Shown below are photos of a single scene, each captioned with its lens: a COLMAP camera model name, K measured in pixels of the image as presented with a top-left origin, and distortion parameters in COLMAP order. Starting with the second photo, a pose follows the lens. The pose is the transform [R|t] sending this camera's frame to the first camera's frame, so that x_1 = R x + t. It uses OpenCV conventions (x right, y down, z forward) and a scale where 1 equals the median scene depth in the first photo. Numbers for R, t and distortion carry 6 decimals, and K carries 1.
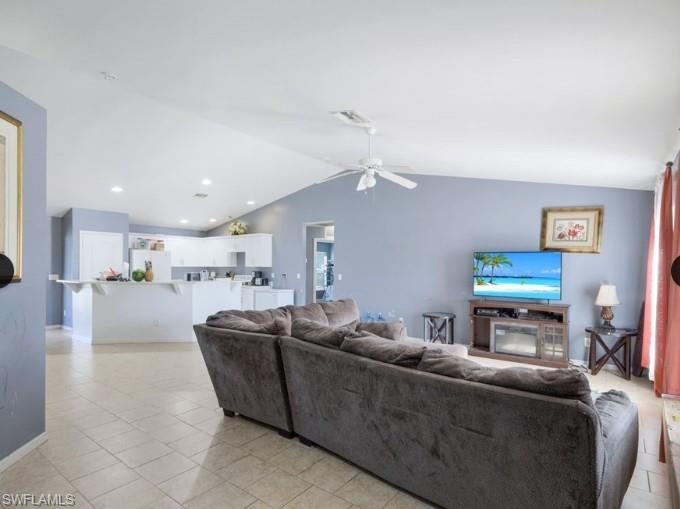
lens RADIAL K [[369.4, 0, 339.3], [0, 369.4, 269.3], [0, 0, 1]] dist [0.006861, 0.000570]
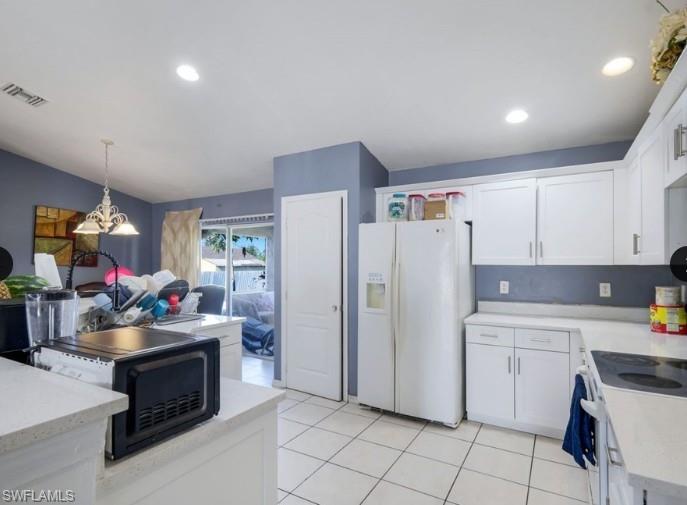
lens RADIAL K [[372.9, 0, 339.1], [0, 372.9, 256.4], [0, 0, 1]] dist [0.008913, 0.003071]
pose [[0.121561, -0.024789, -0.992274, -0.140871], [0.000482, 0.999689, -0.024915, -0.006706], [0.992584, 0.002551, 0.121536, 0.867922]]
